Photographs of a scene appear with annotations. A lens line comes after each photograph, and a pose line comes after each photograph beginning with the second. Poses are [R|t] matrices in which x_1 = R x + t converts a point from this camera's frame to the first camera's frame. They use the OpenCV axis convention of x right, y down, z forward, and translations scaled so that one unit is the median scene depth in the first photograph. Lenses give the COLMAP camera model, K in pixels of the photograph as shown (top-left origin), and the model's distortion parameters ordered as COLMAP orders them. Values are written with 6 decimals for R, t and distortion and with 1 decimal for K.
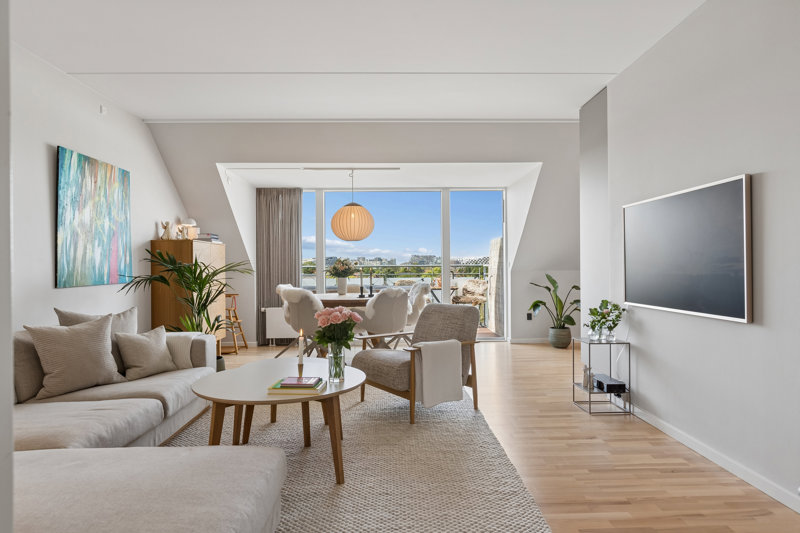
lens RADIAL K [[504.5, 0, 403.0], [0, 504.5, 264.0], [0, 0, 1]] dist [0.024533, -0.002382]
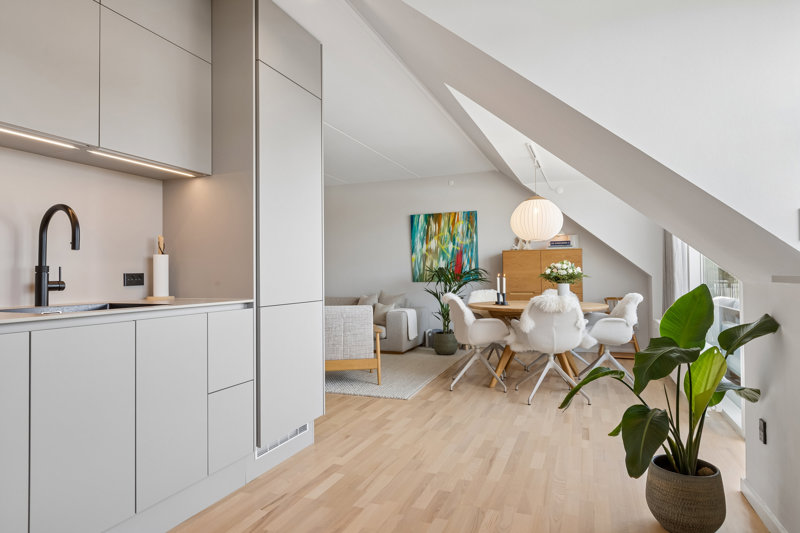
lens RADIAL K [[483.0, 0, 401.4], [0, 483.0, 264.4], [0, 0, 1]] dist [-0.001322, 0.000621]
pose [[-0.395380, -0.006416, -0.918495, 0.993736], [0.019384, 0.999695, -0.015328, 0.003096], [0.918313, -0.023865, -0.395135, 1.466472]]
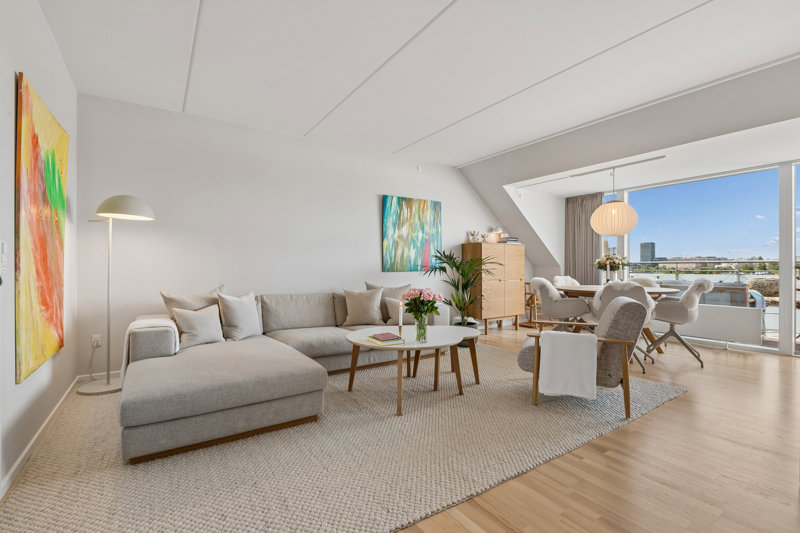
lens RADIAL K [[373.7, 0, 396.3], [0, 373.7, 266.6], [0, 0, 1]] dist [-0.004890, -0.001079]
pose [[0.535583, 0.006953, -0.844454, 0.412160], [0.000974, 0.999960, 0.008851, 0.013450], [0.844482, -0.005563, 0.535555, 0.262494]]
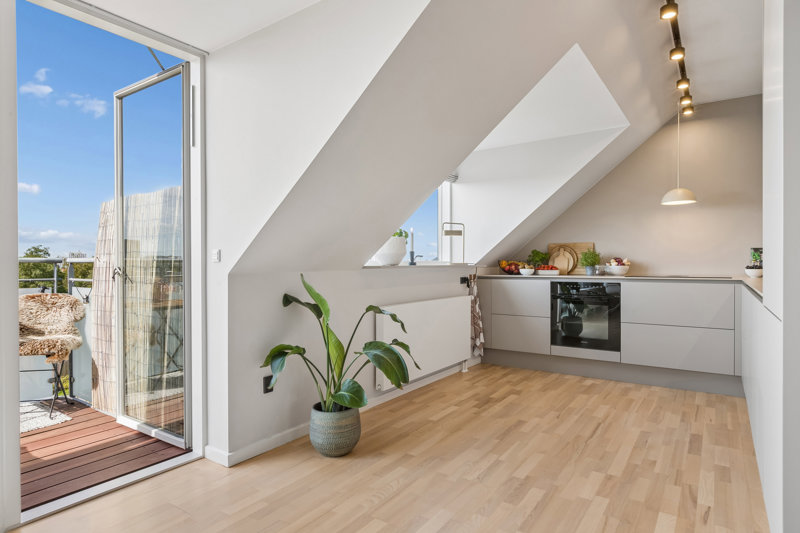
lens RADIAL K [[466.2, 0, 398.9], [0, 466.2, 269.0], [0, 0, 1]] dist [-0.006837, -0.000506]
pose [[0.596075, 0.000070, 0.802928, 0.018204], [-0.007758, 0.999954, 0.005673, 0.010507], [-0.802891, -0.009611, 0.596048, 1.098271]]
